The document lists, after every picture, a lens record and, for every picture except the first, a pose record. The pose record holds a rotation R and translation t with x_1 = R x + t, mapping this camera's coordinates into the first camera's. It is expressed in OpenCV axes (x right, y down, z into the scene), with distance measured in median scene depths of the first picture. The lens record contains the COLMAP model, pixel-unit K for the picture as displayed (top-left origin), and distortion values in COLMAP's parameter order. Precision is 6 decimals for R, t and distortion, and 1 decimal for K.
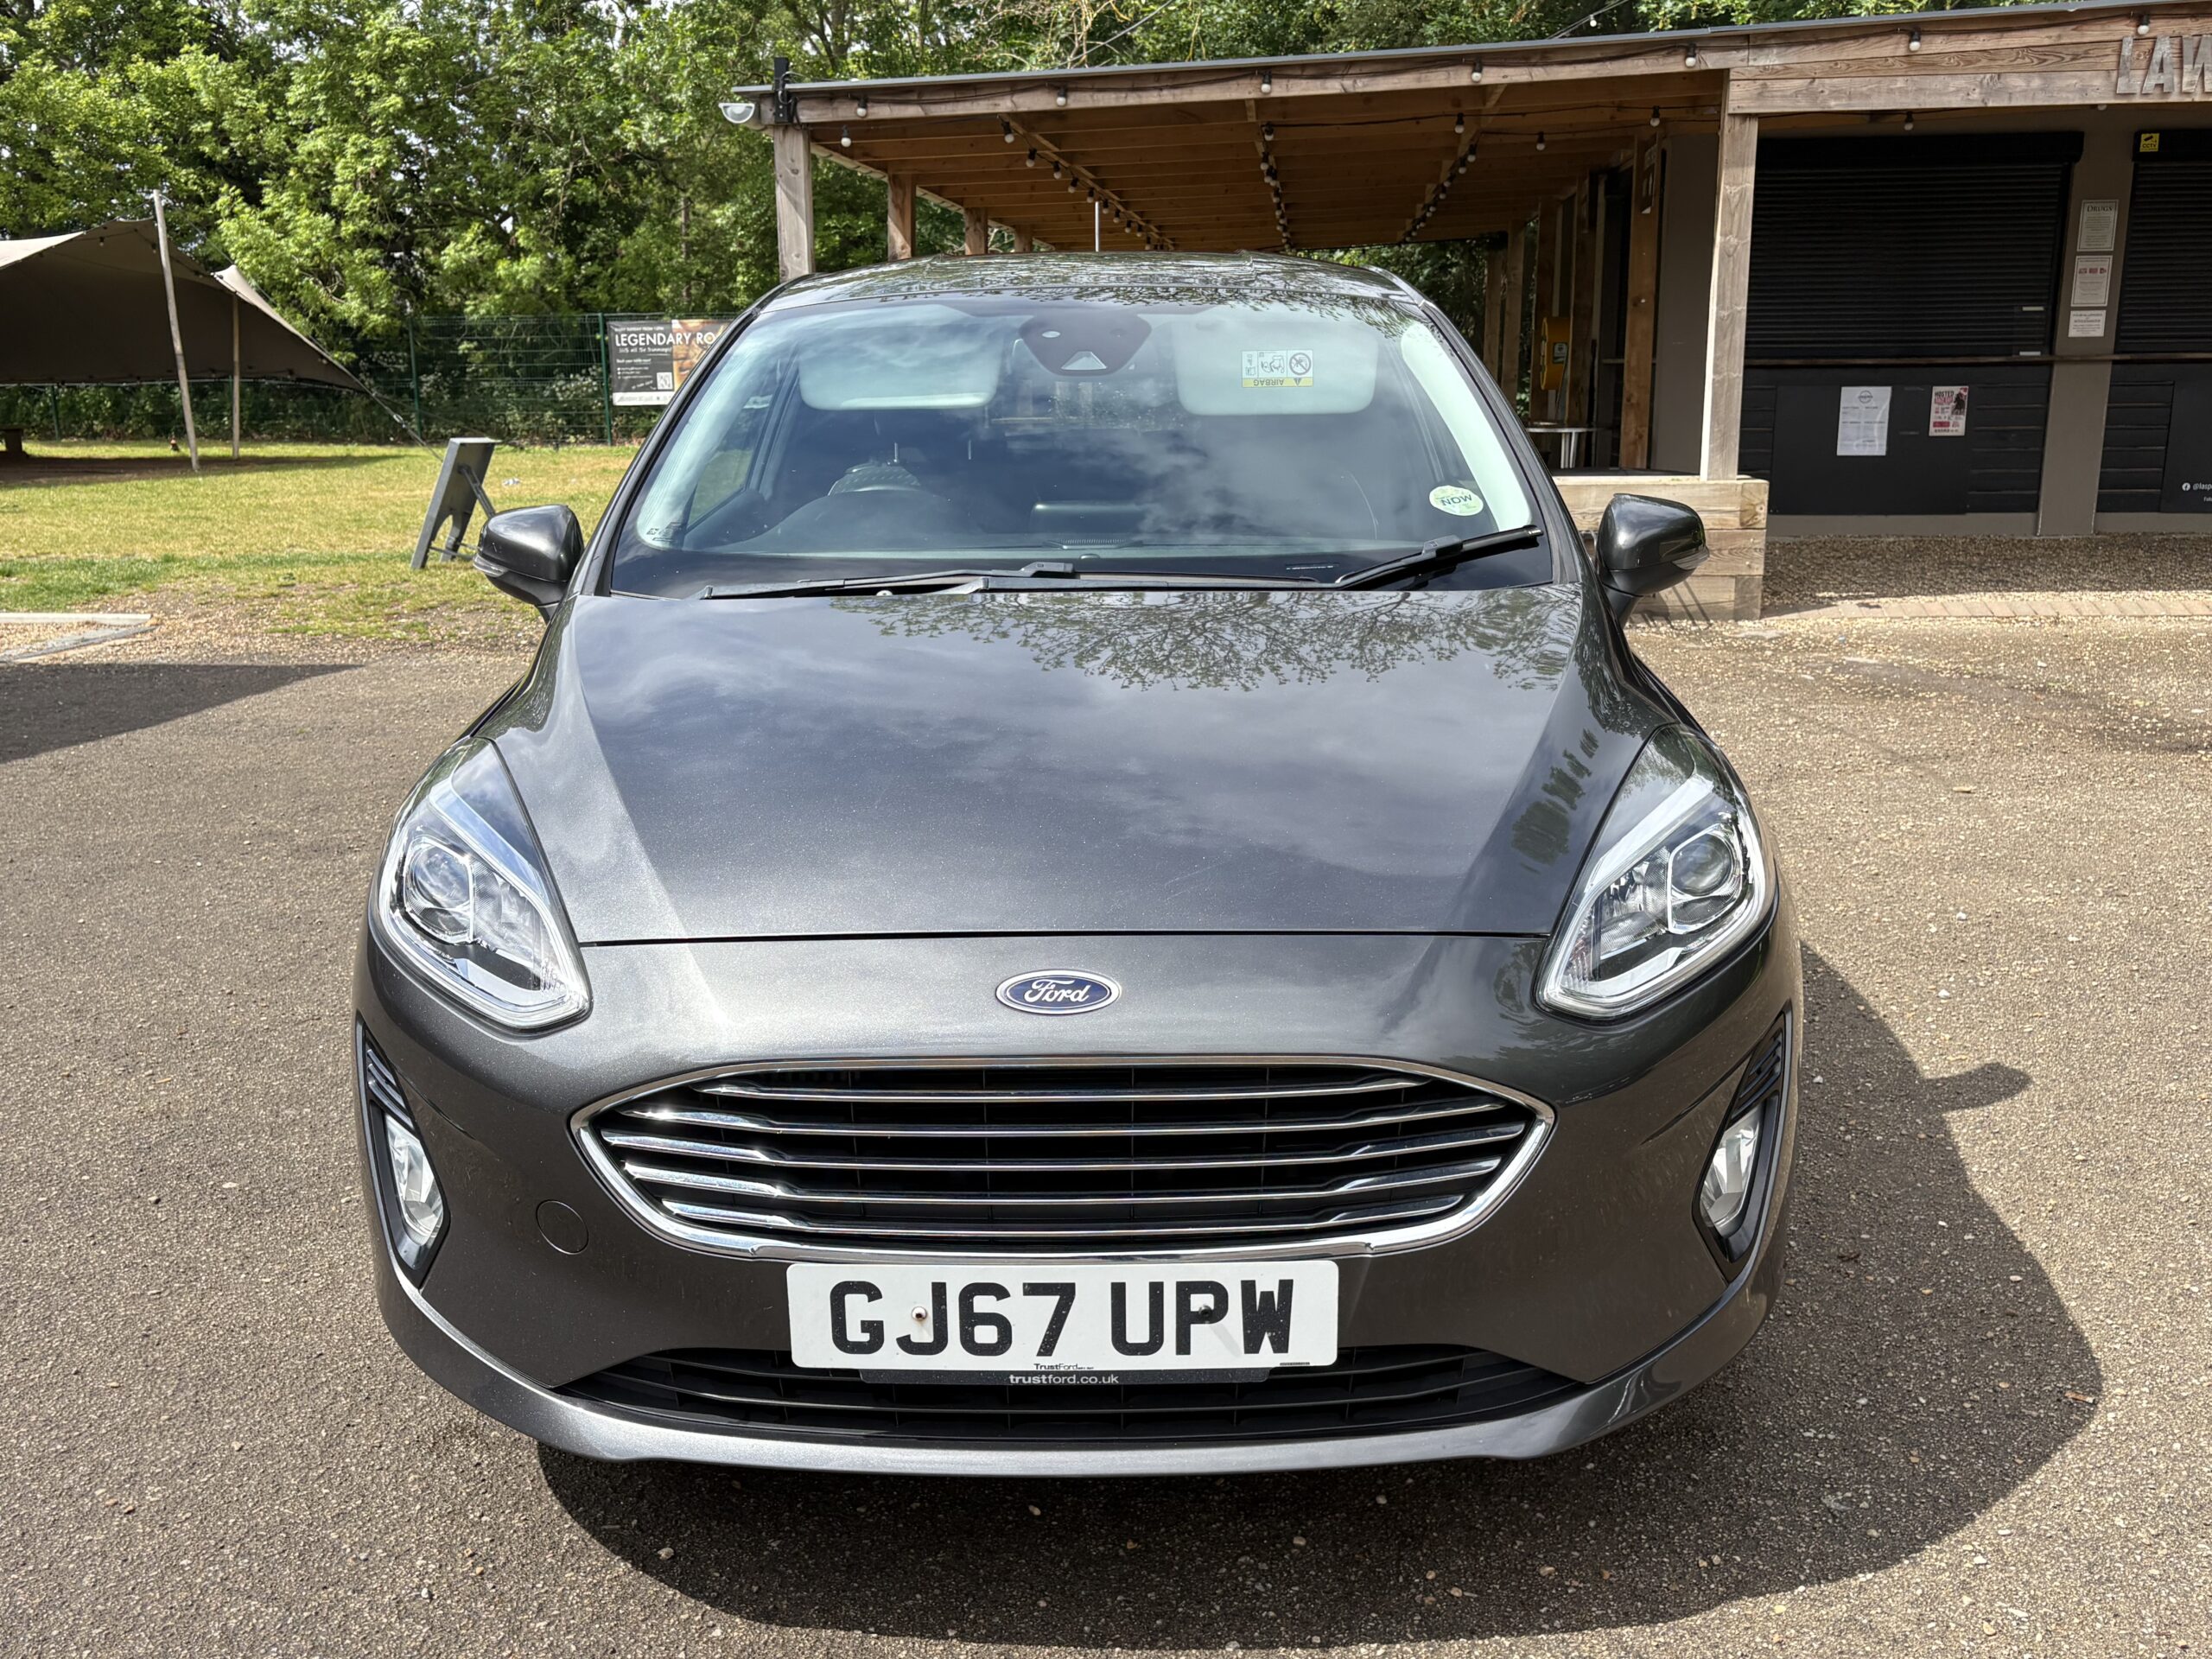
lens RADIAL K [[2073.7, 0, 1090.7], [0, 2073.7, 826.9], [0, 0, 1]] dist [0.027160, 0.000000]
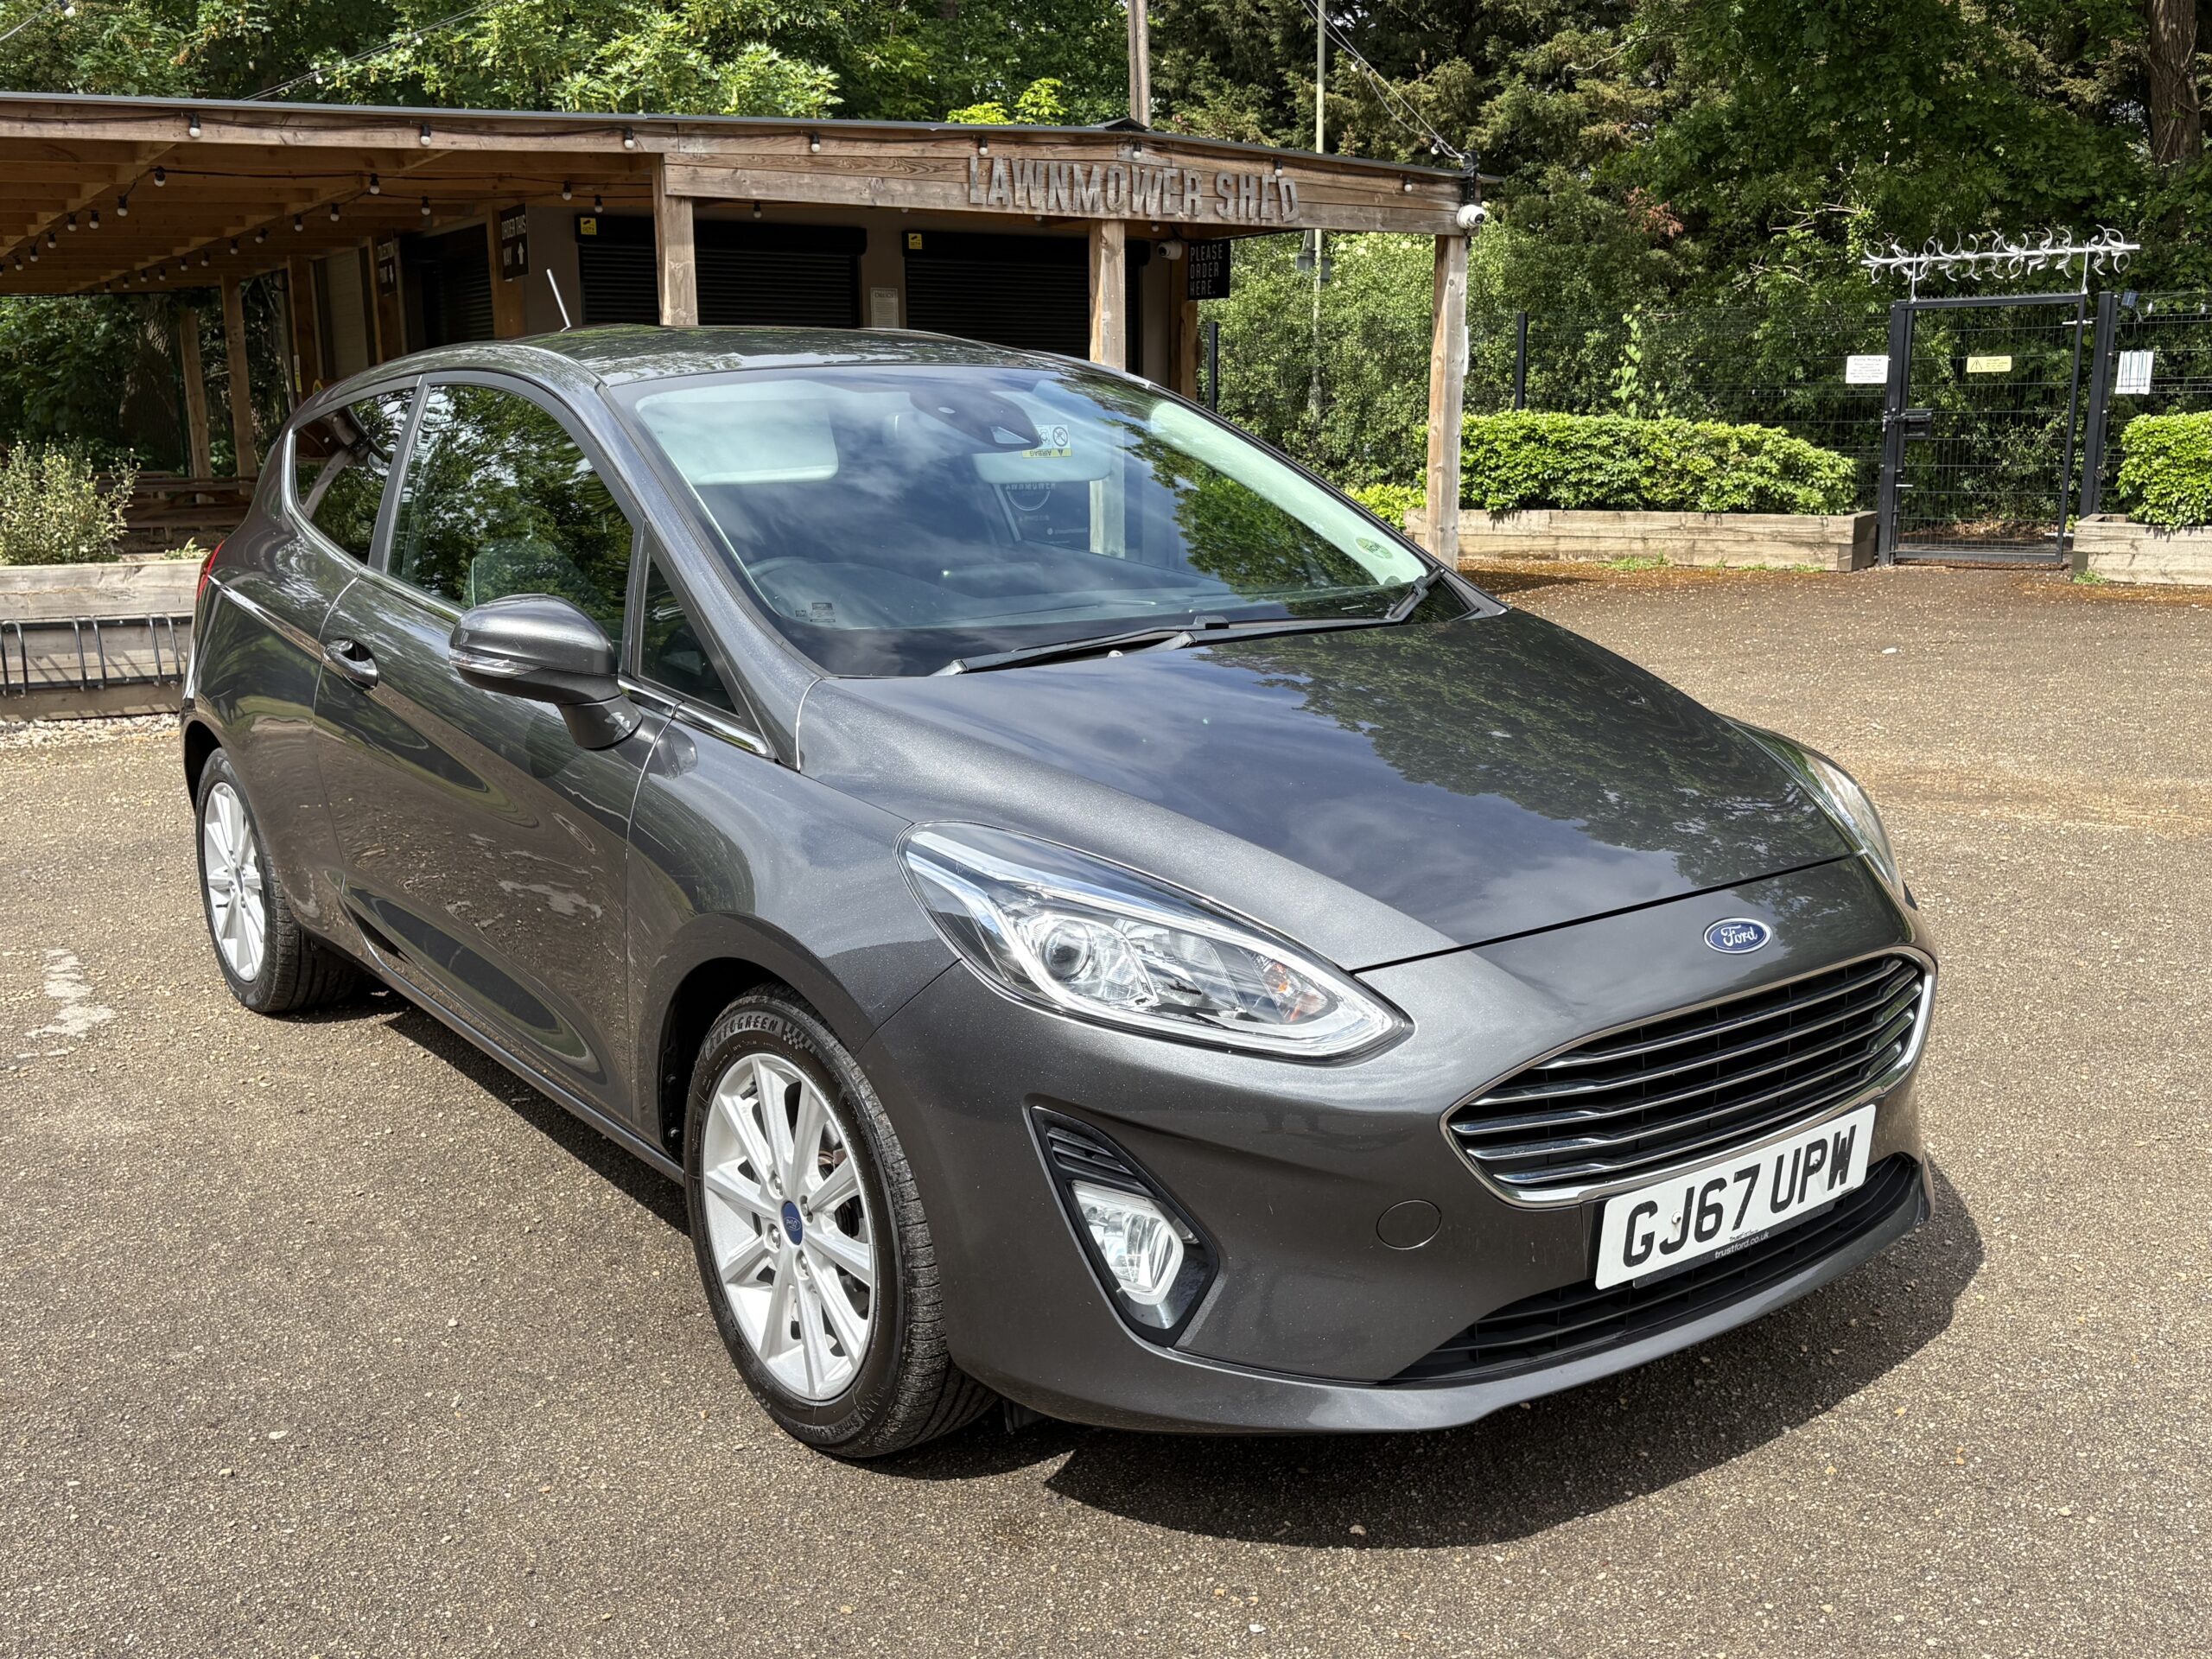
lens RADIAL K [[2073.7, 0, 1095.0], [0, 2073.7, 825.4], [0, 0, 1]] dist [0.027160, 0.000000]
pose [[0.785142, -0.121673, 0.607246, -0.210873], [0.138680, 0.990153, 0.019088, -0.012662], [-0.603589, 0.069226, 0.794285, 0.043994]]
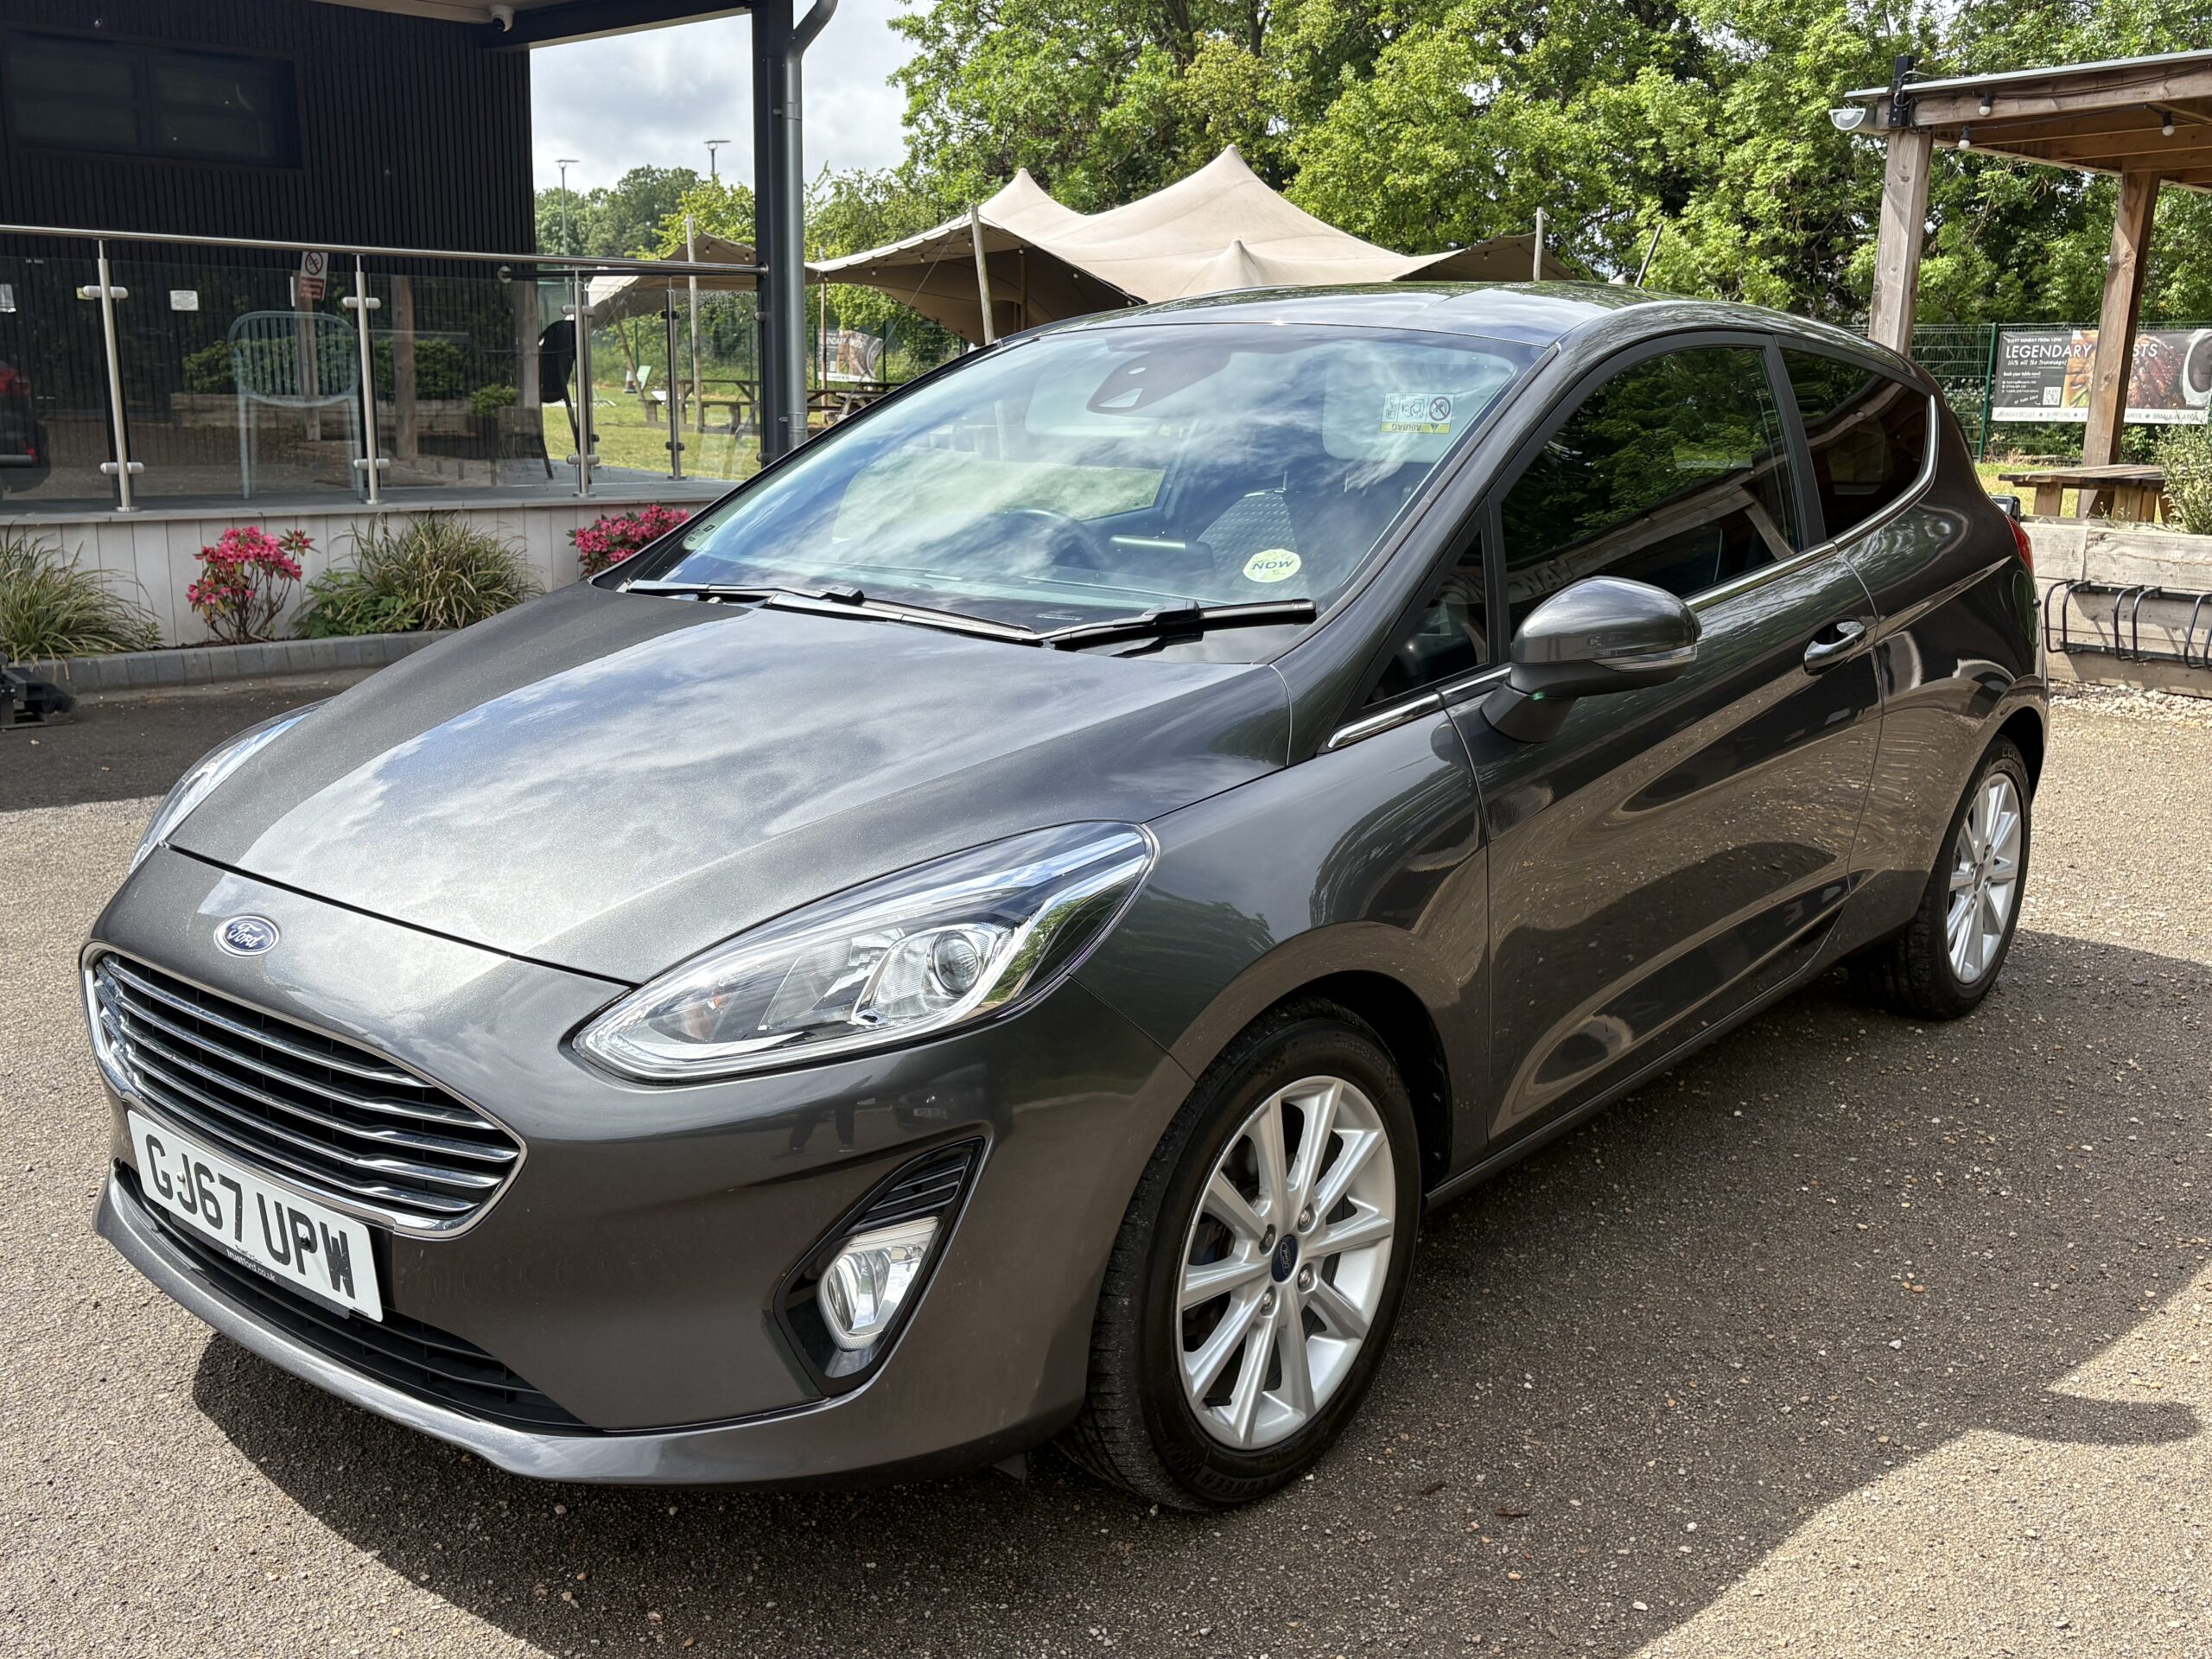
lens RADIAL K [[2073.7, 0, 1126.9], [0, 2073.7, 827.6], [0, 0, 1]] dist [0.027160, 0.000000]
pose [[0.780013, 0.161711, -0.604508, 0.208953], [-0.162802, 0.985208, 0.053485, -0.024153], [0.604215, 0.056696, 0.794802, 0.070067]]
